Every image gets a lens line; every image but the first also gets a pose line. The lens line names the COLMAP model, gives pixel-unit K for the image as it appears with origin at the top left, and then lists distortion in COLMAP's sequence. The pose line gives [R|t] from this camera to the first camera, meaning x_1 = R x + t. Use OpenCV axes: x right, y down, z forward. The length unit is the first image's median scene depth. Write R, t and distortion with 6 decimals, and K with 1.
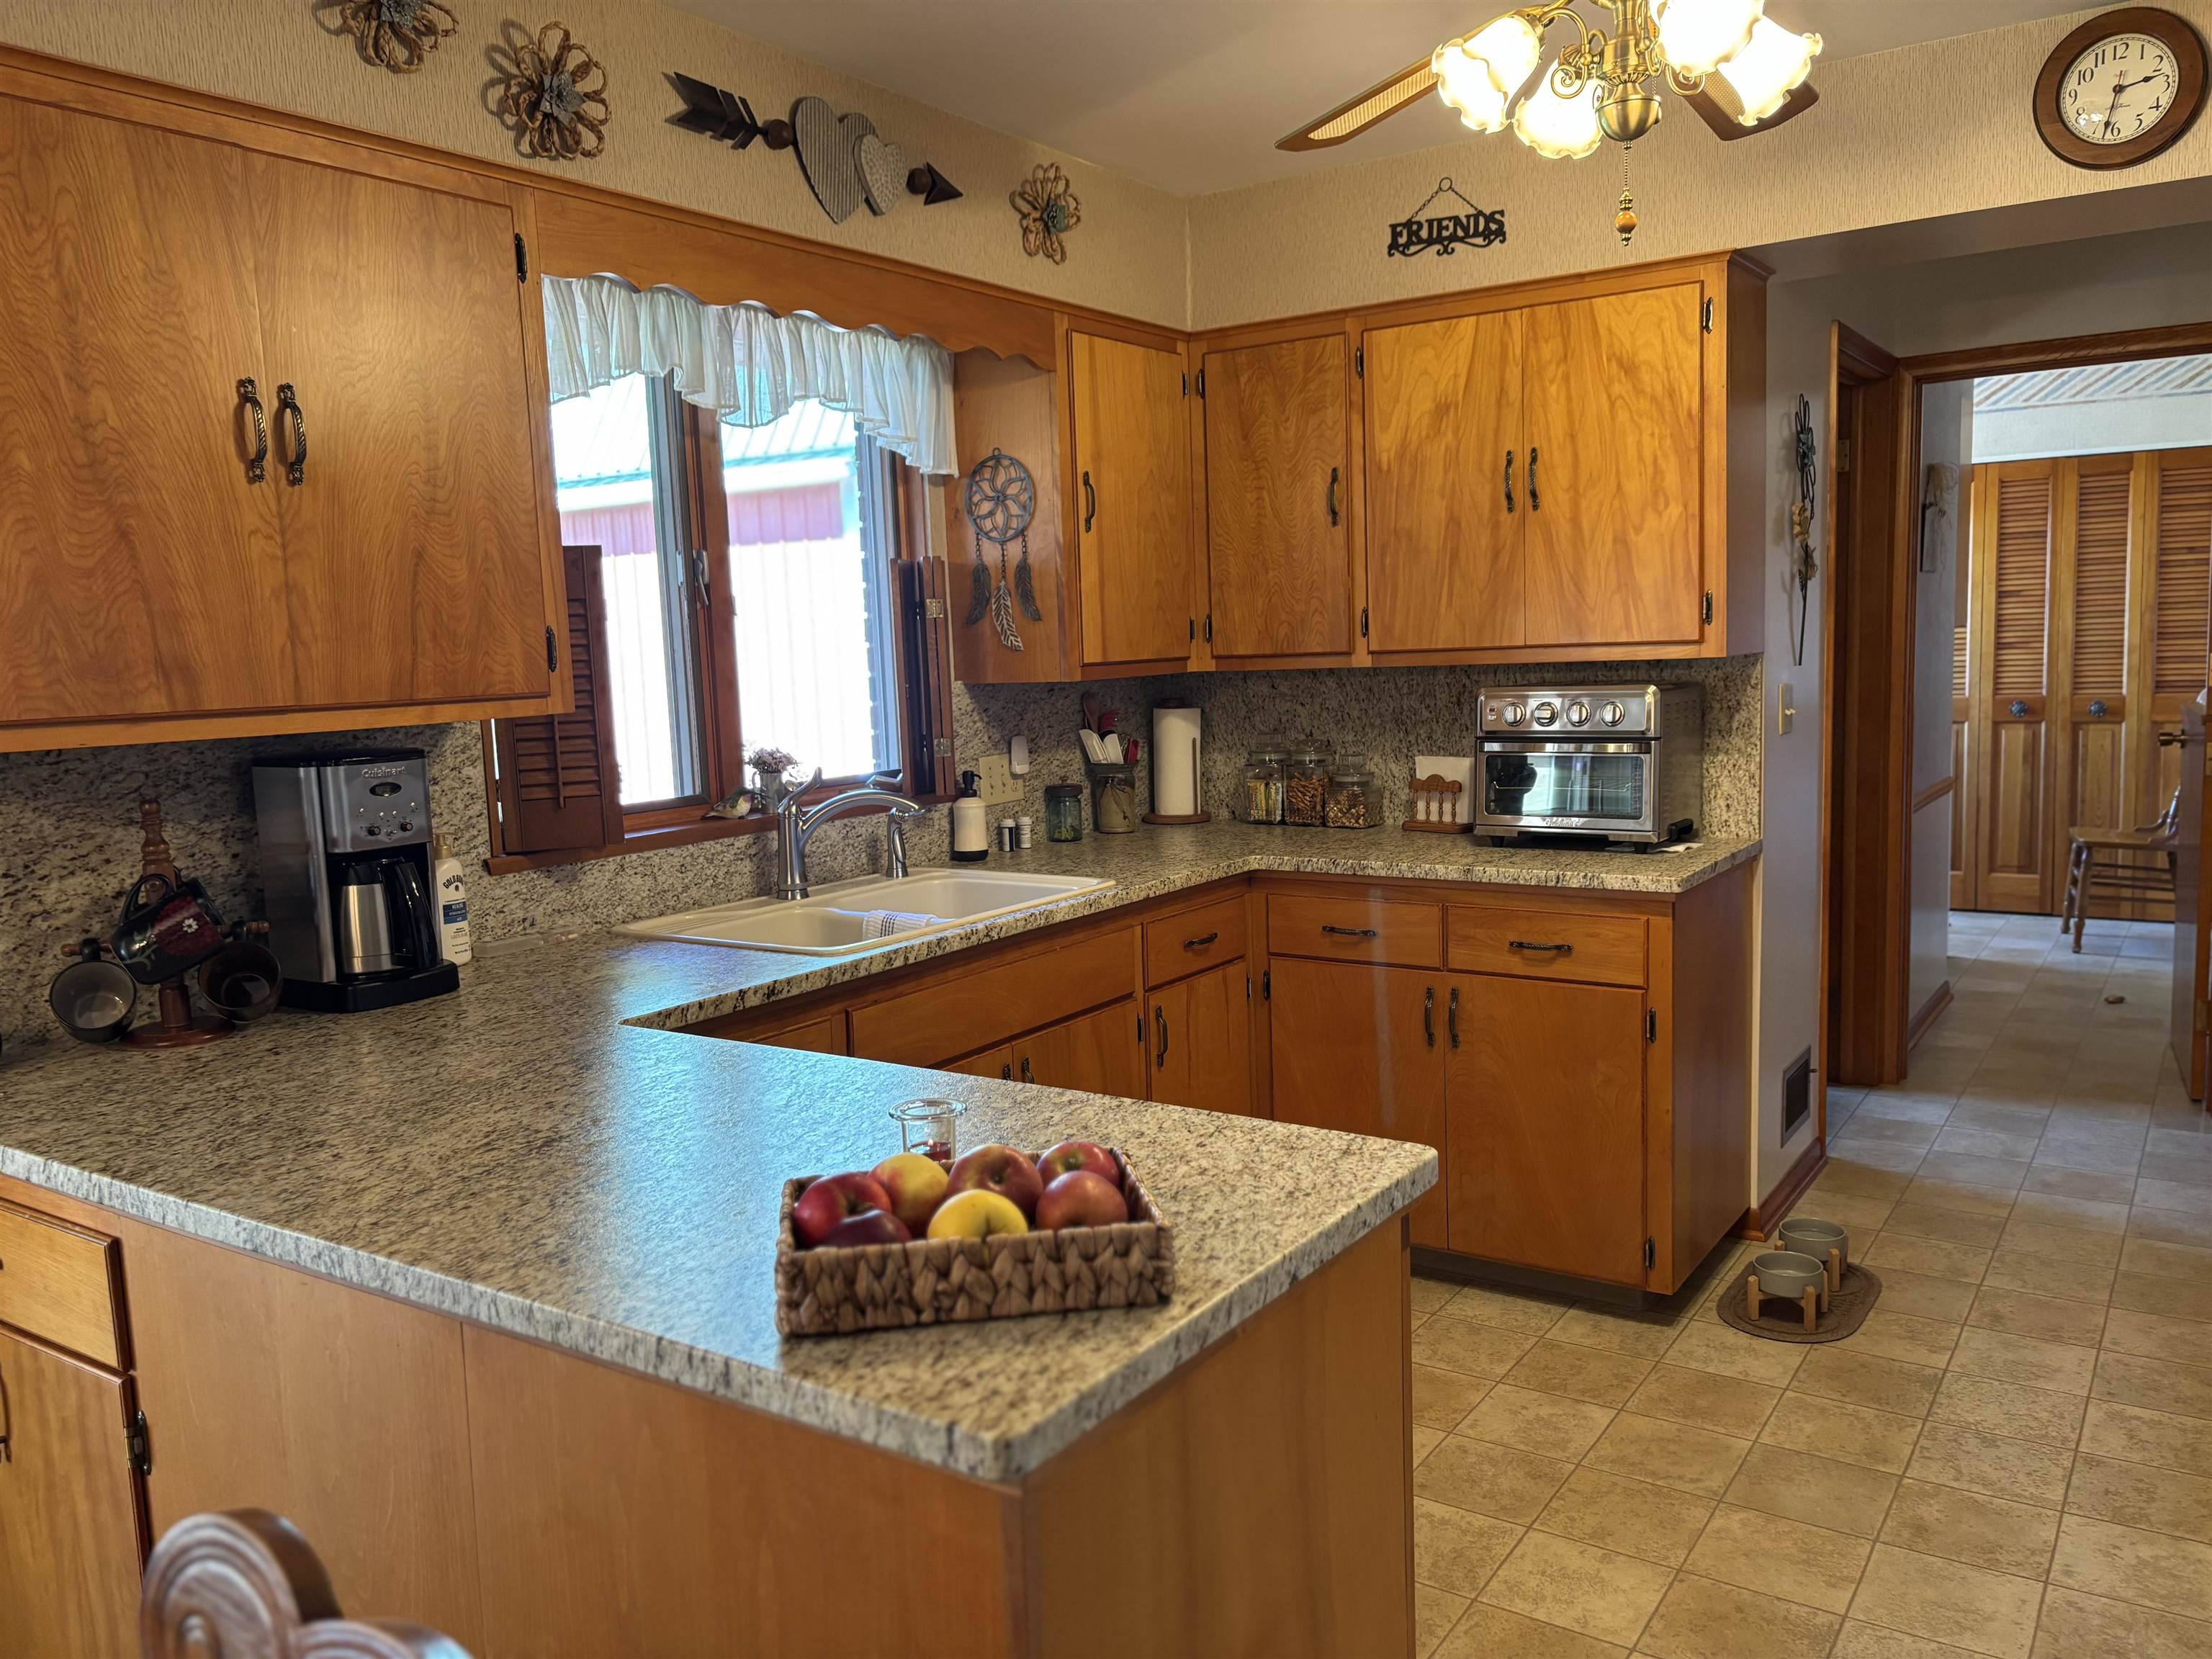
lens RADIAL K [[1659.7, 0, 1103.7], [0, 1659.7, 837.9], [0, 0, 1]] dist [-0.003825, 0.008115]
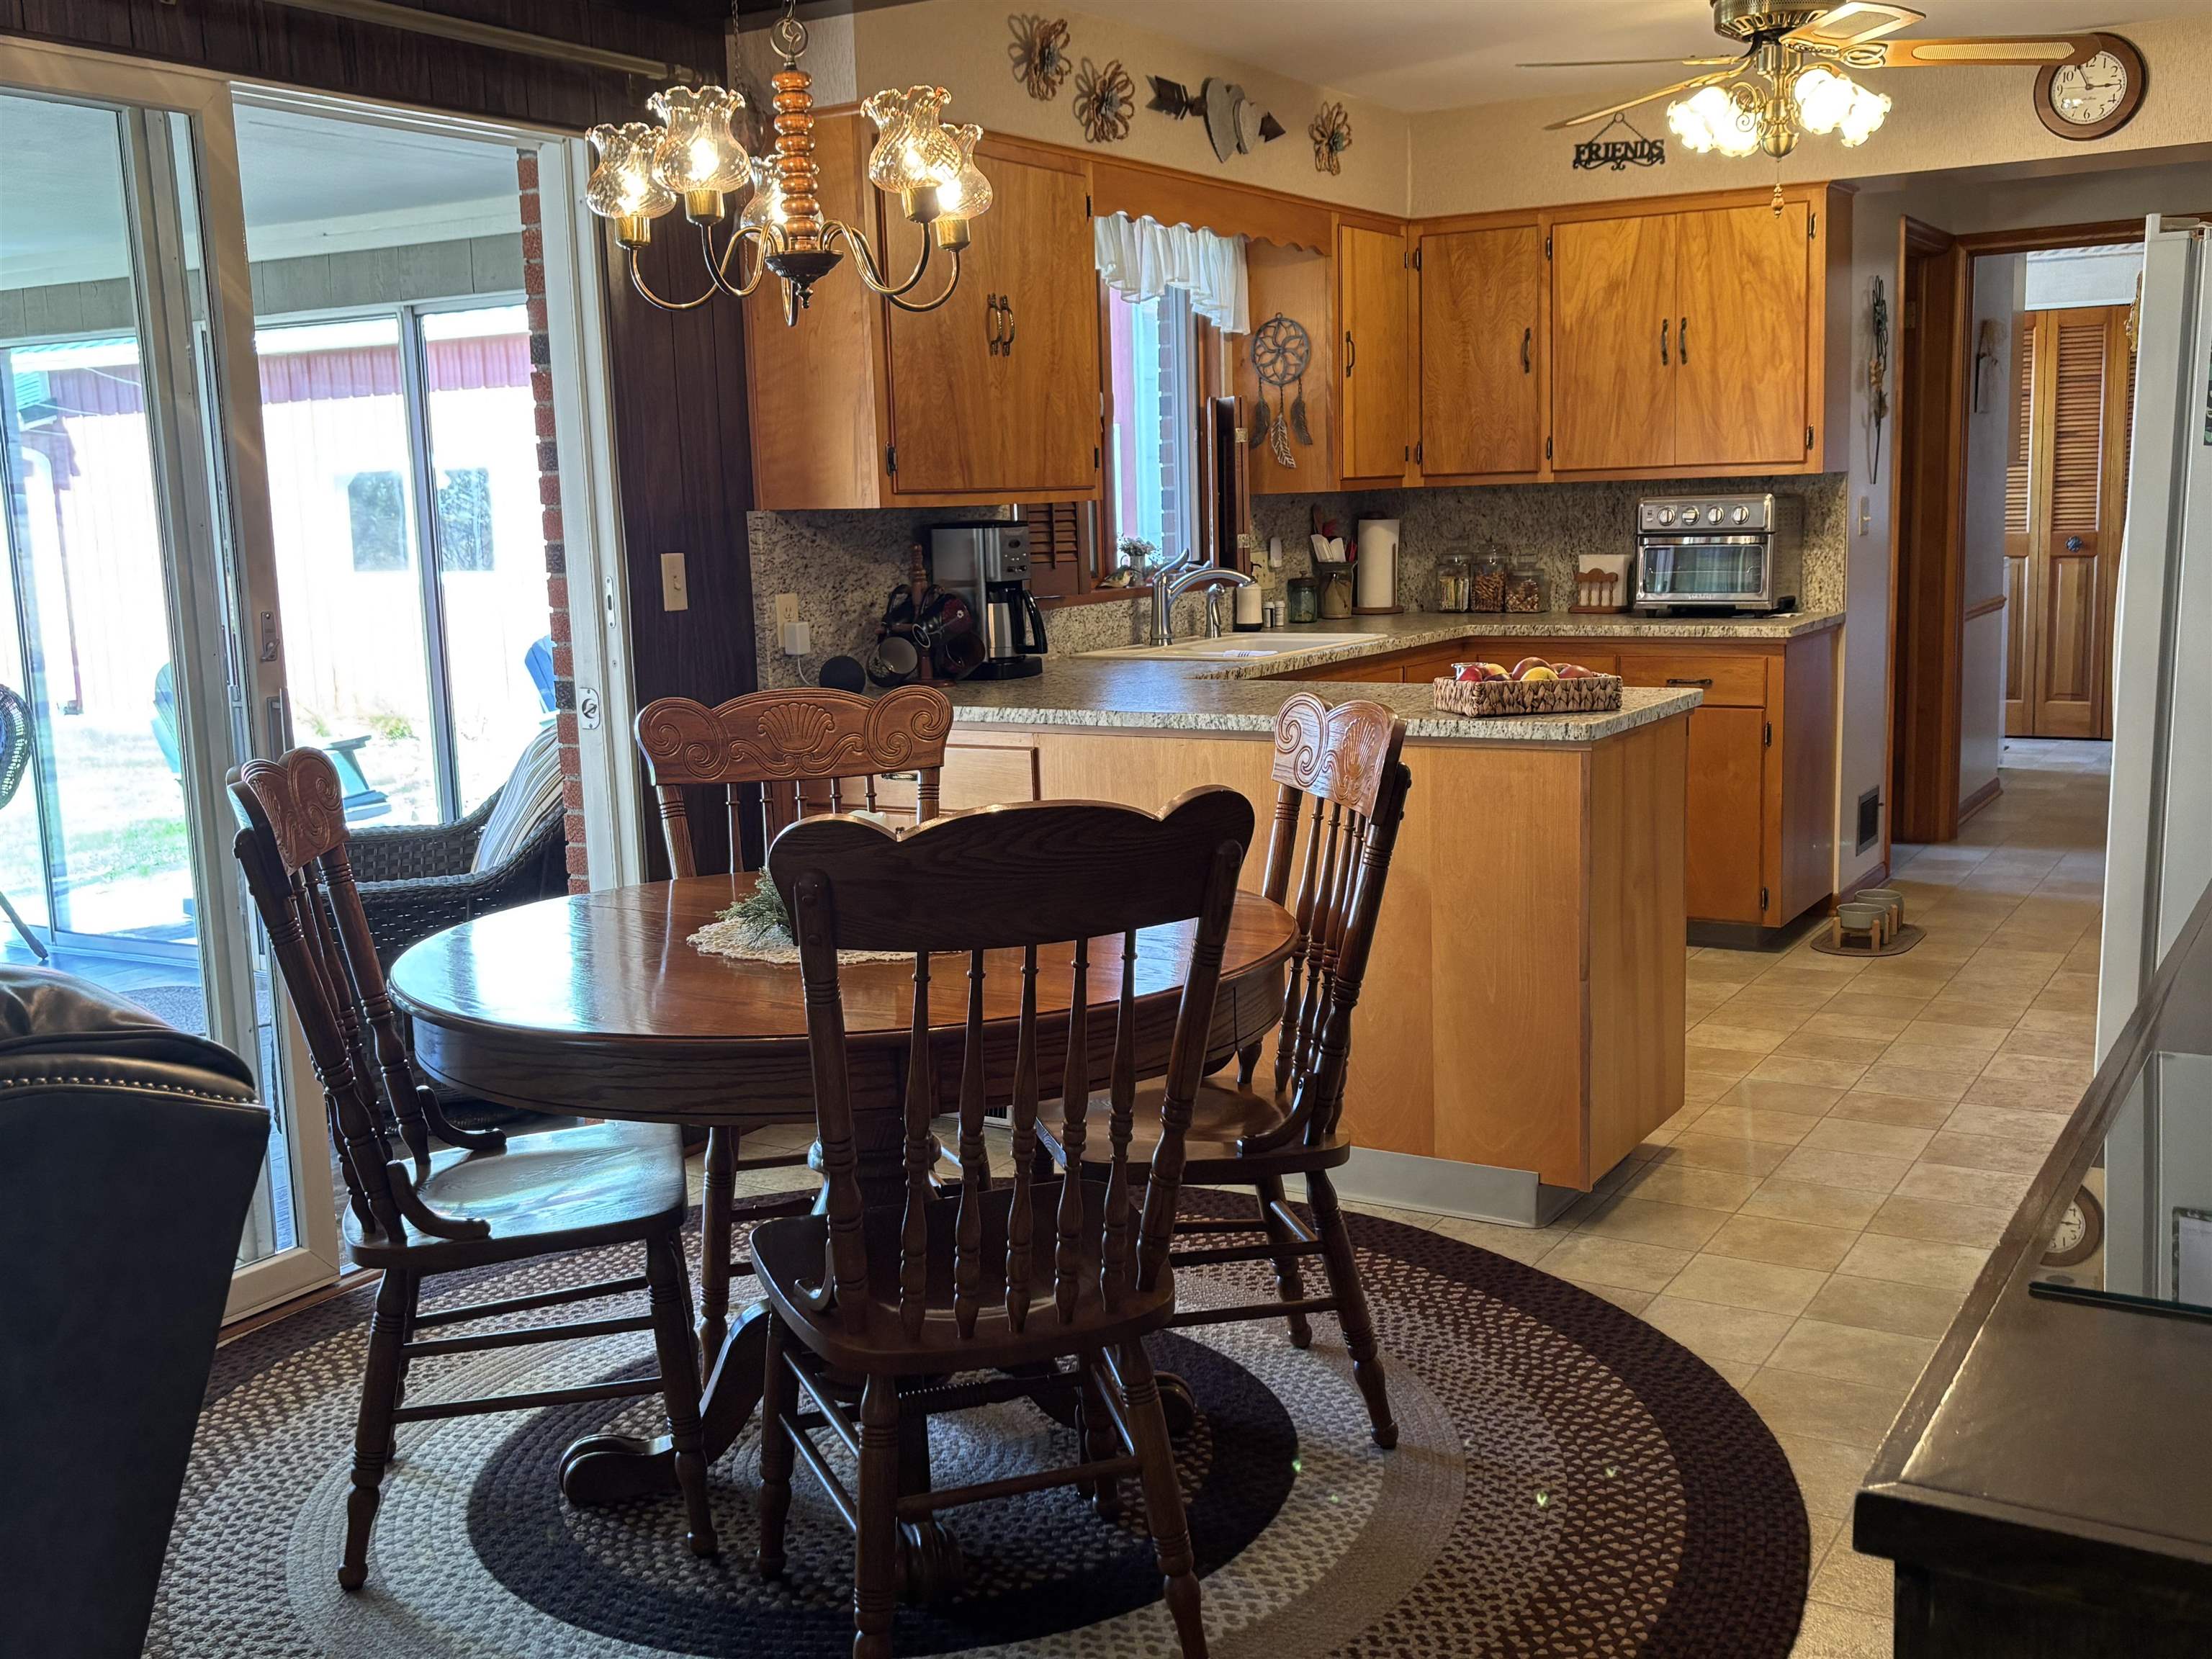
lens RADIAL K [[2208.2, 0, 1076.5], [0, 2208.2, 879.1], [0, 0, 1]] dist [-0.029360, 0.000000]
pose [[0.998691, -0.006696, 0.050714, -0.325045], [0.004054, 0.998638, 0.052011, 0.124979], [-0.050993, -0.051737, 0.997358, -0.775759]]
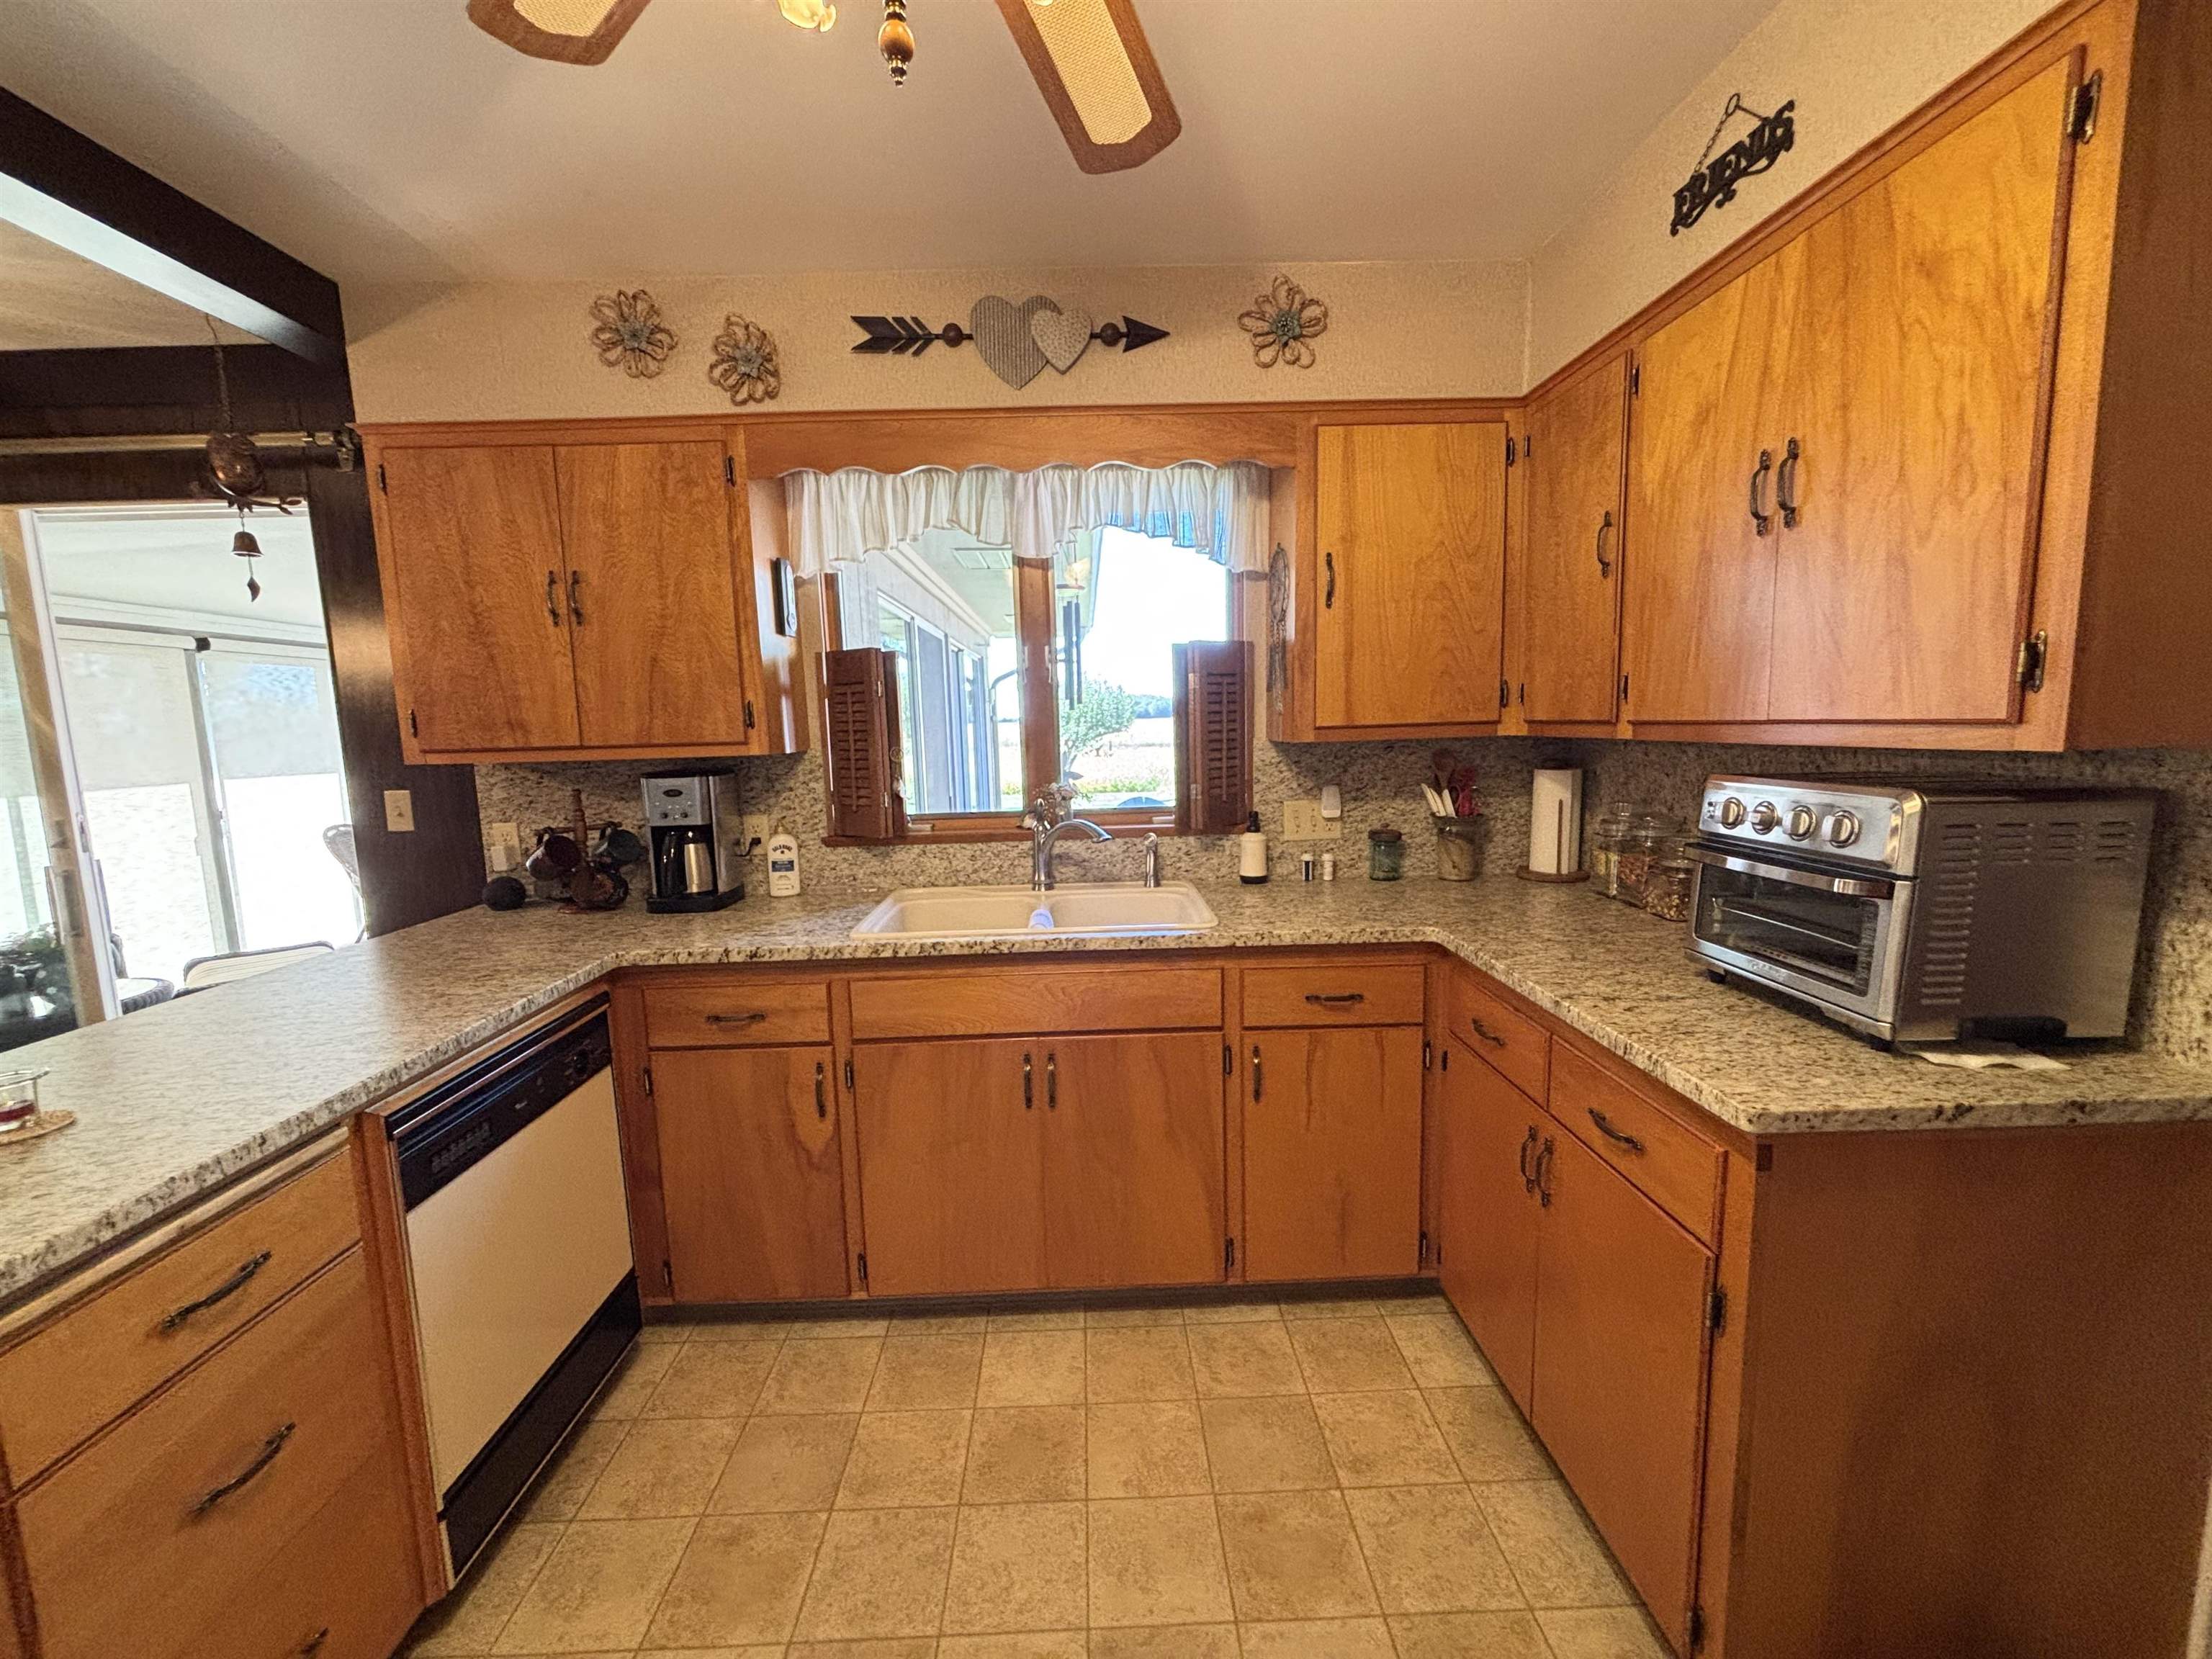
lens RADIAL K [[890.4, 0, 1093.7], [0, 890.4, 832.1], [0, 0, 1]] dist [-0.002229, 0.001180]
pose [[0.582960, 0.122603, -0.803198, 0.404623], [-0.091619, 0.992164, 0.084950, -0.073990], [0.807319, 0.024066, 0.589624, 0.538184]]
